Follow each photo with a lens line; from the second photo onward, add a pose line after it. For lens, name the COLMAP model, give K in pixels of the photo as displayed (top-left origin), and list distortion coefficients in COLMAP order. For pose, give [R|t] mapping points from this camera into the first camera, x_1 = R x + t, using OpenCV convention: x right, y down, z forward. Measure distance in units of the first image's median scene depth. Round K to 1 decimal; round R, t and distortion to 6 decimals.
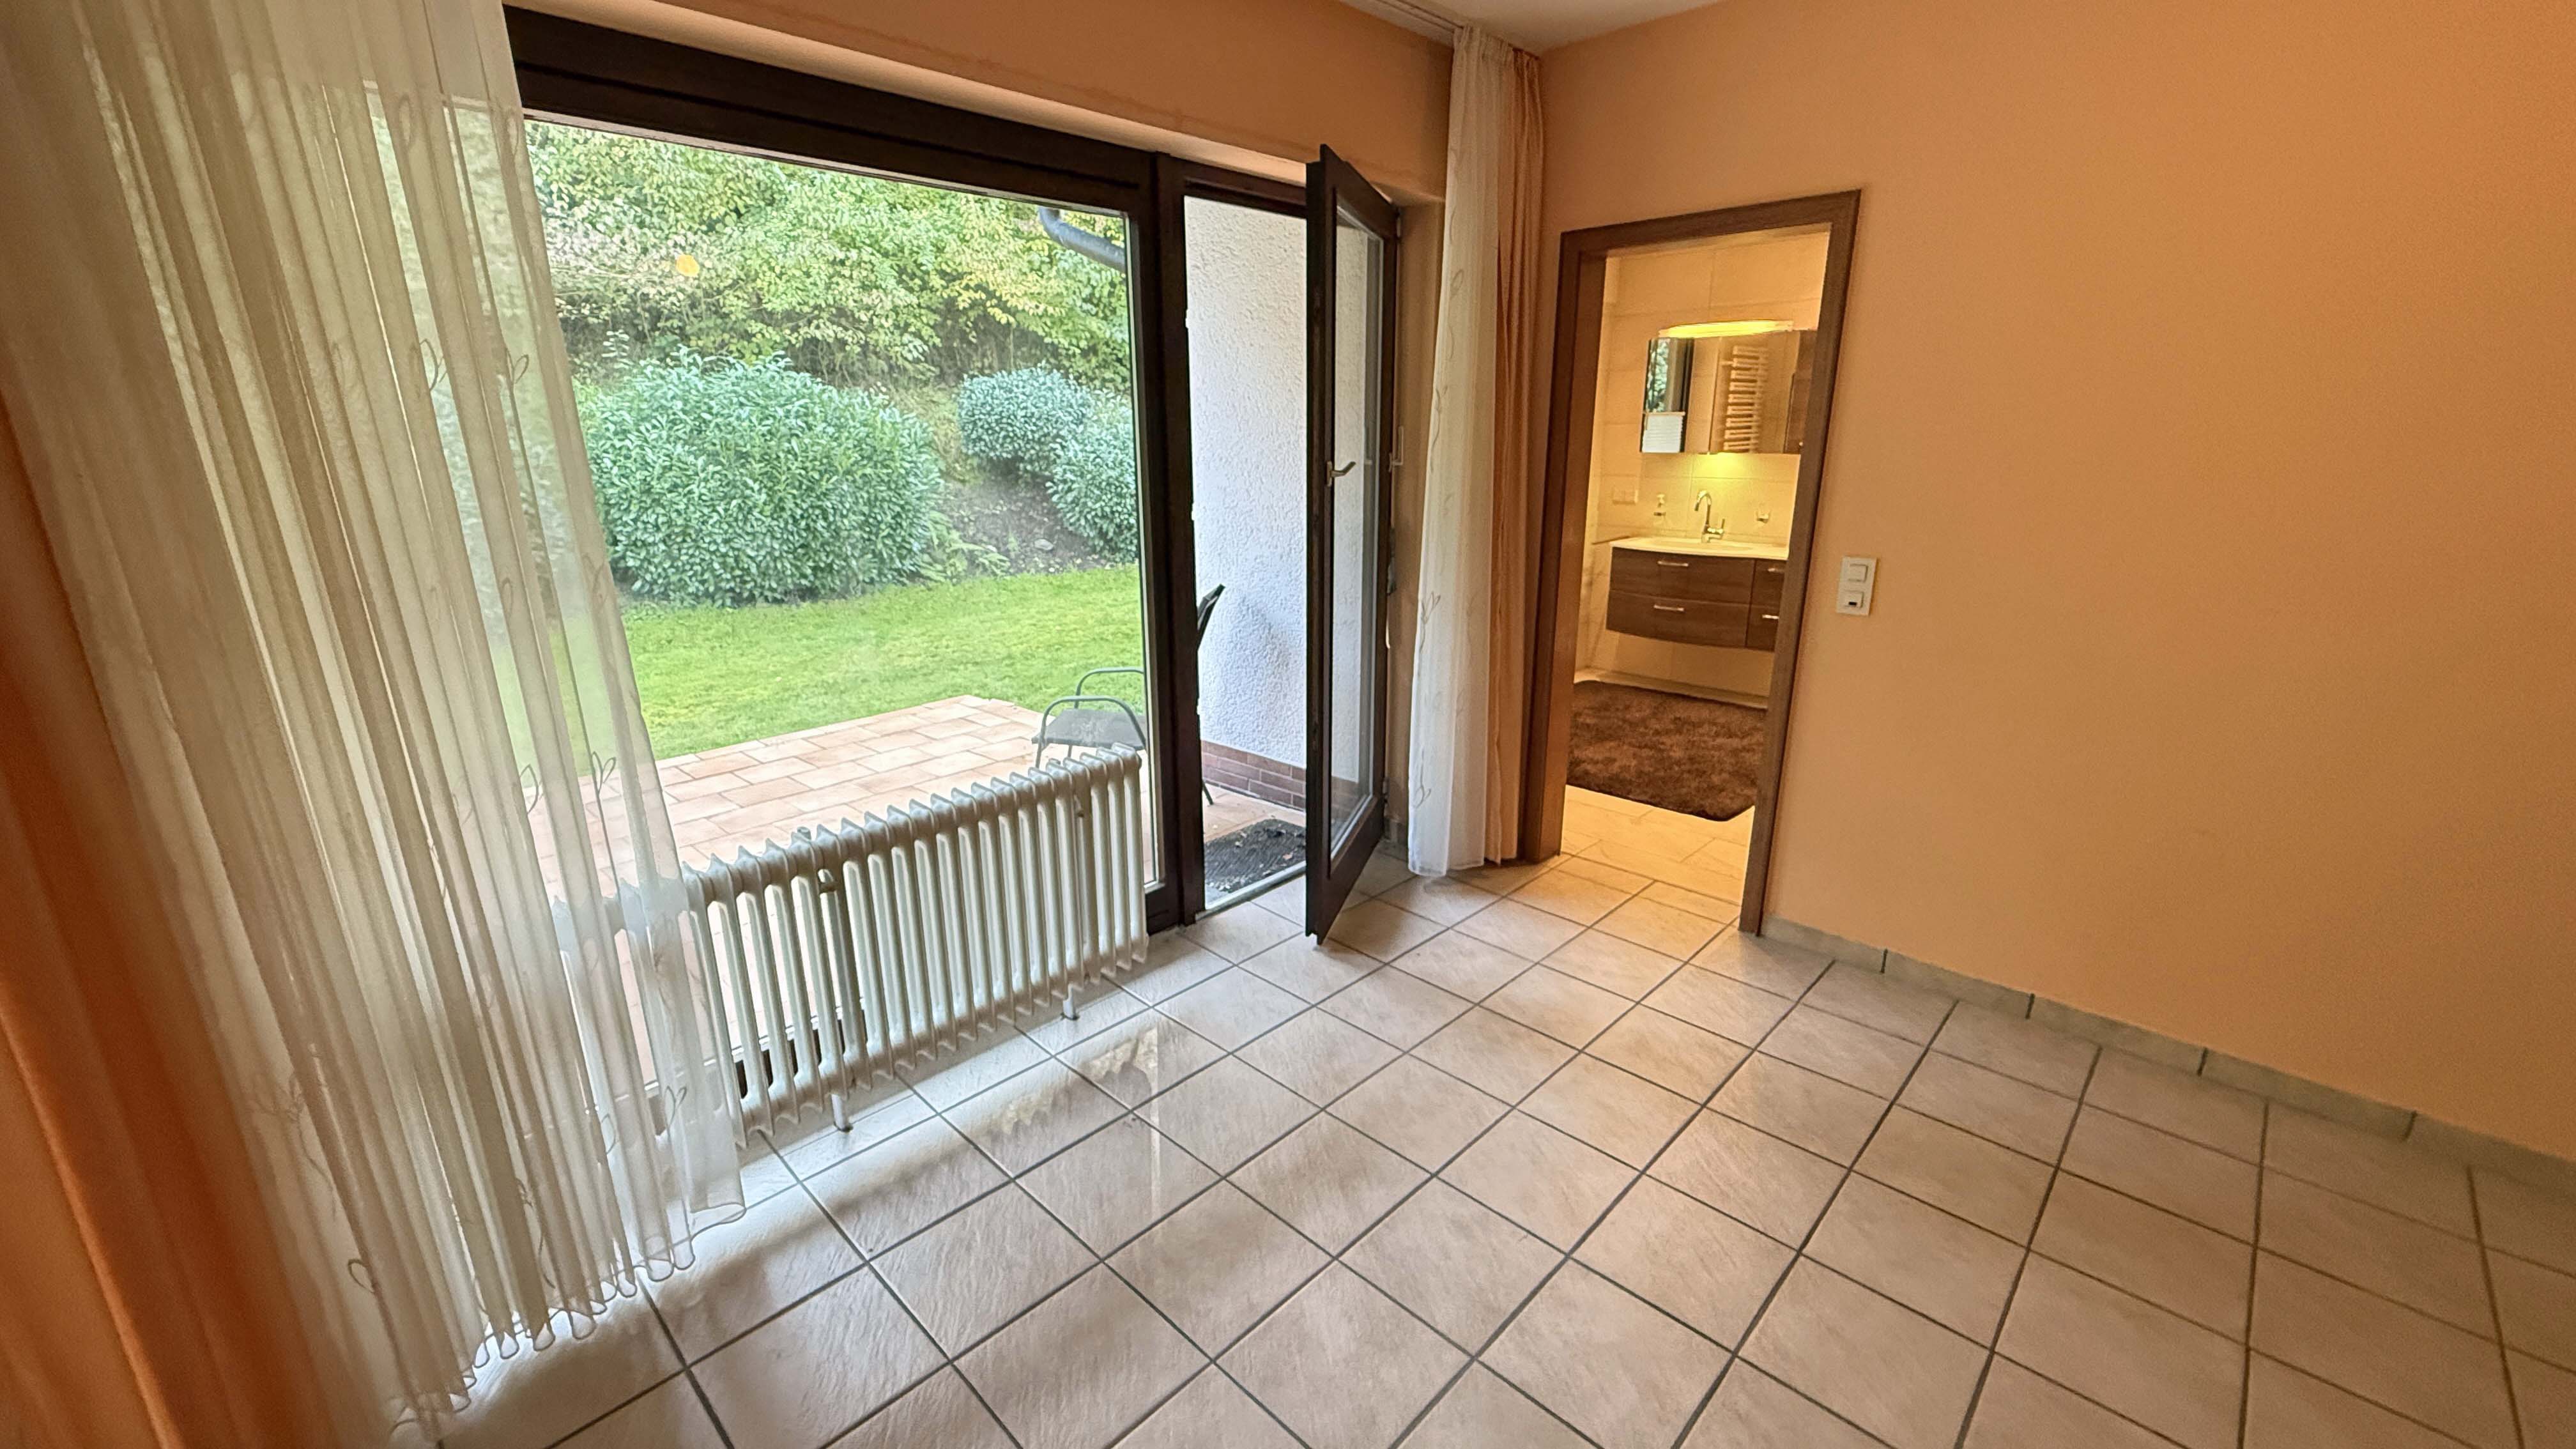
lens RADIAL K [[1037.1, 0, 1292.8], [0, 1037.1, 720.1], [0, 0, 1]] dist [-0.000491, 0.000006]
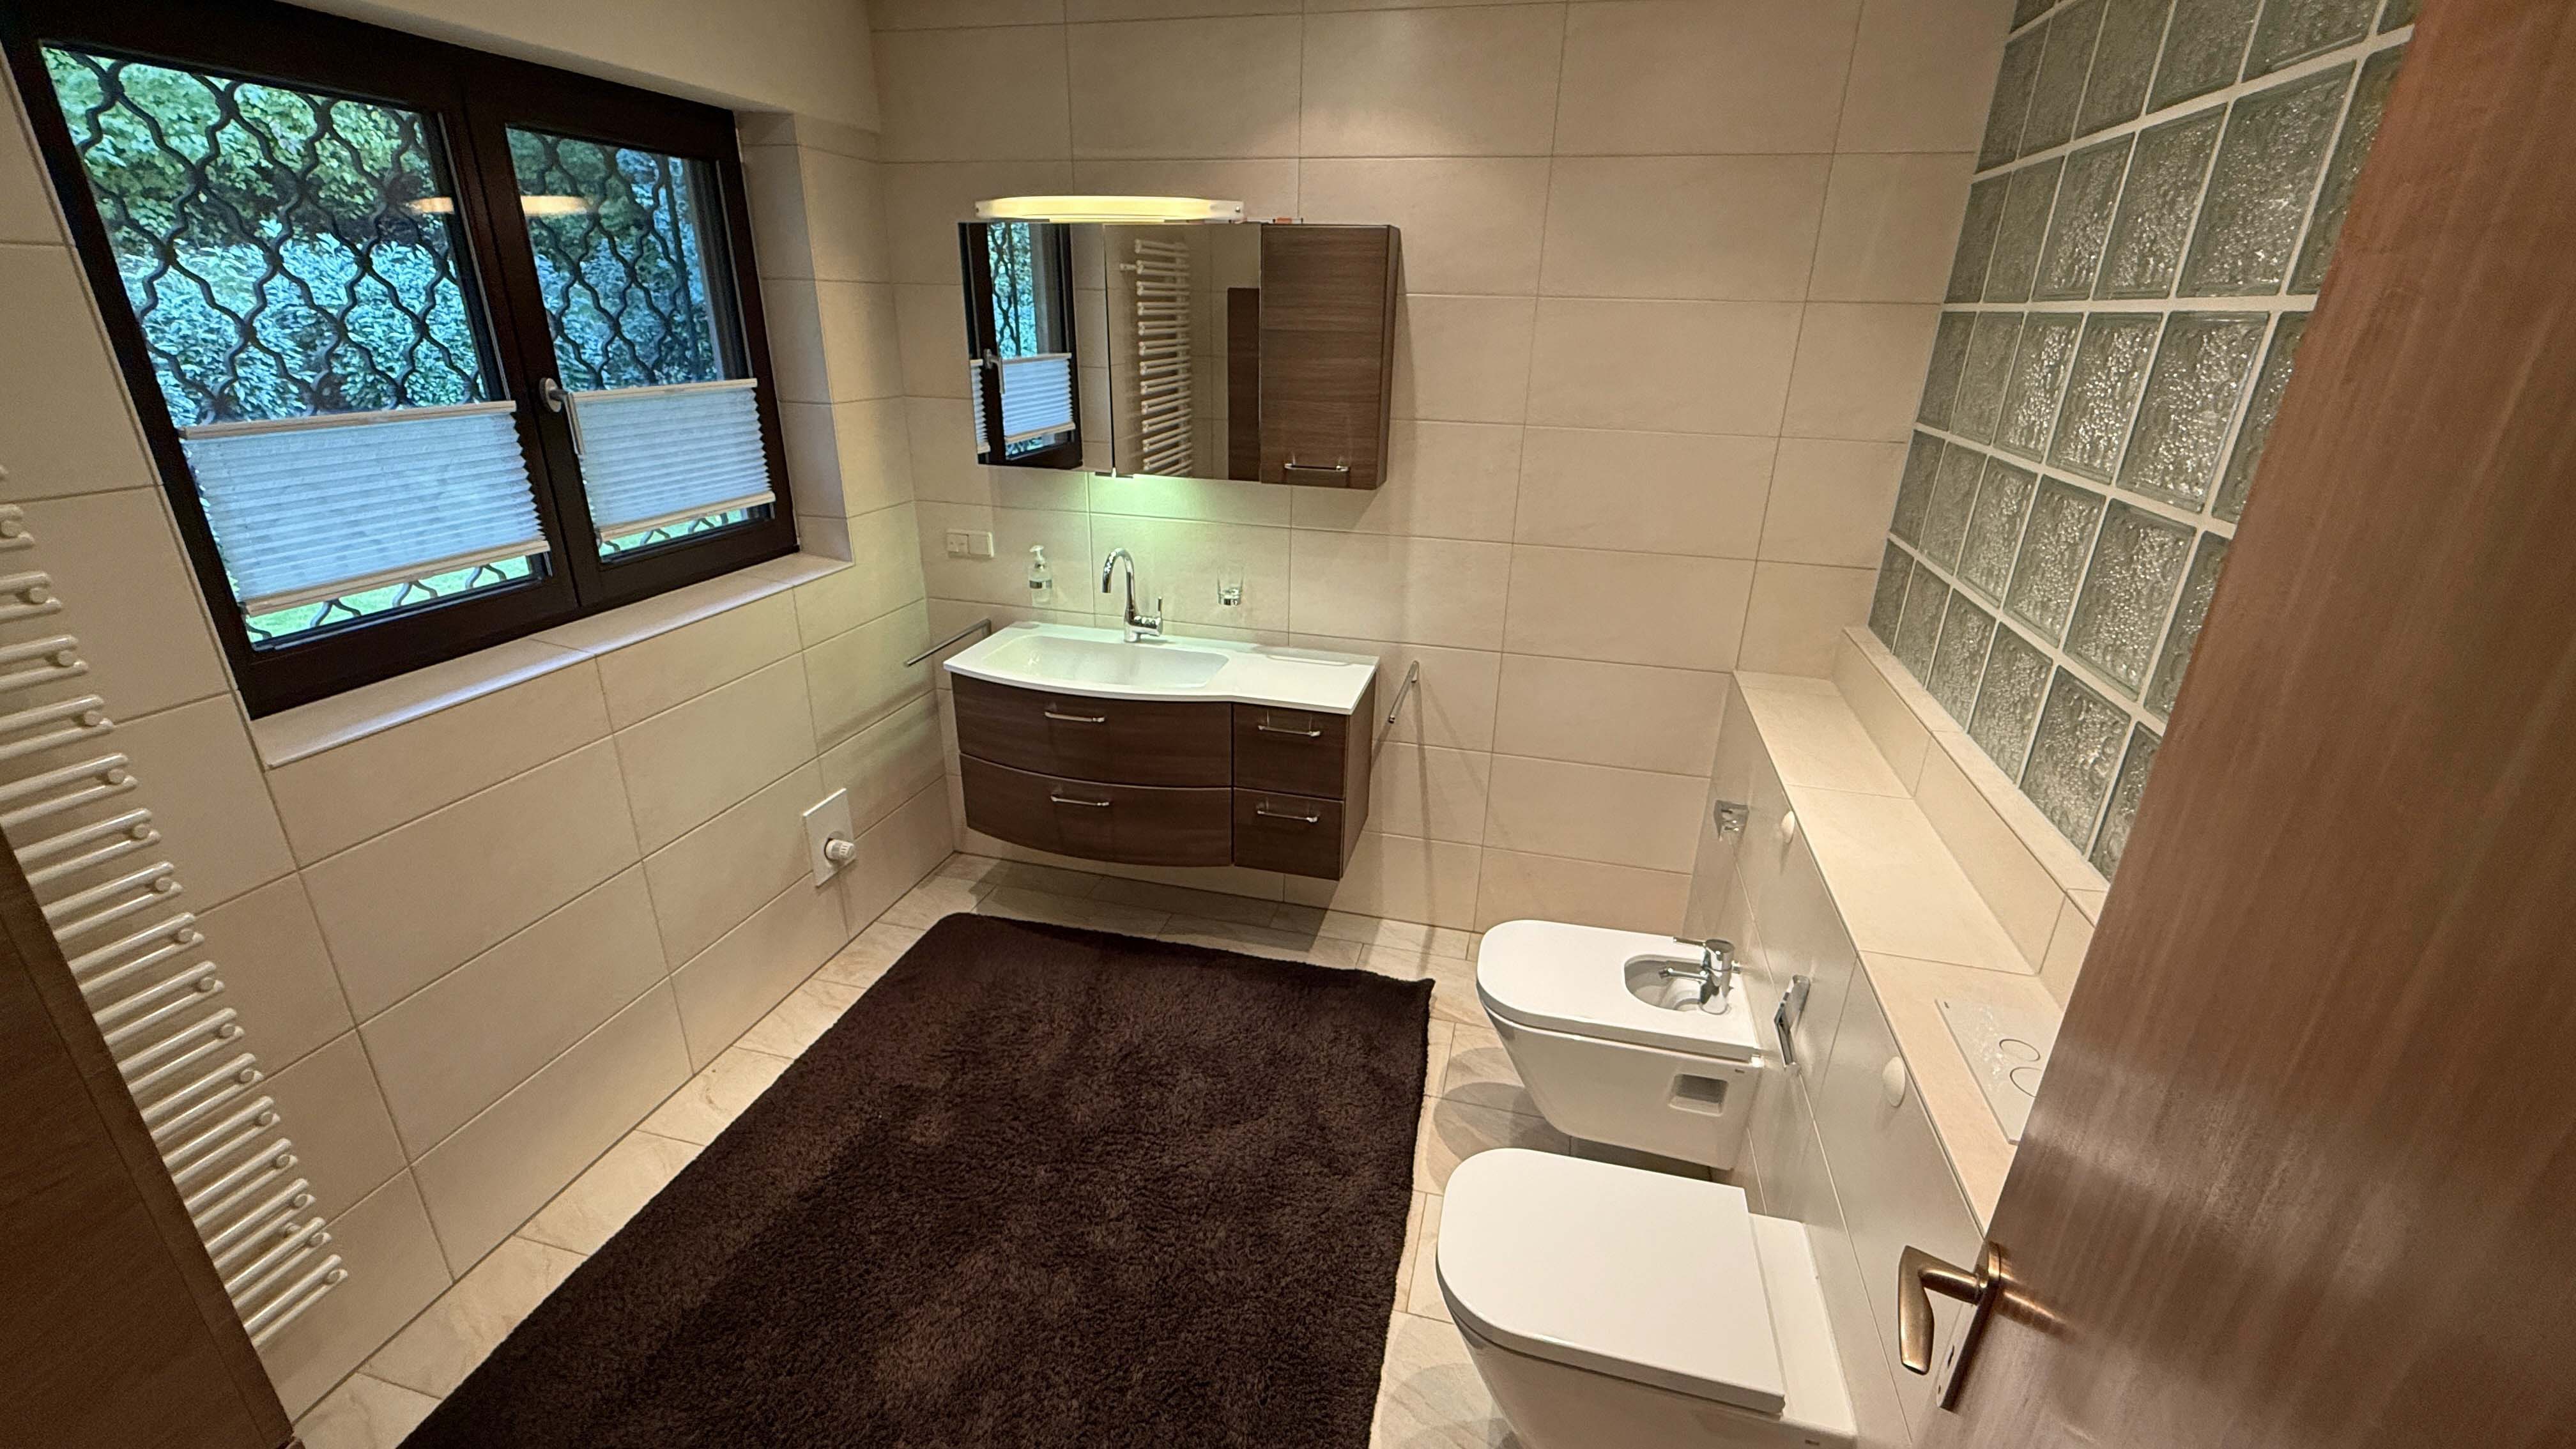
lens RADIAL K [[1037.1, 0, 1279.7], [0, 1037.1, 723.0], [0, 0, 1]] dist [-0.000491, 0.000006]
pose [[0.871120, -0.153297, 0.466530, 0.223559], [0.105723, 0.986294, 0.126678, -0.196139], [-0.479555, -0.061029, 0.875387, 0.532629]]
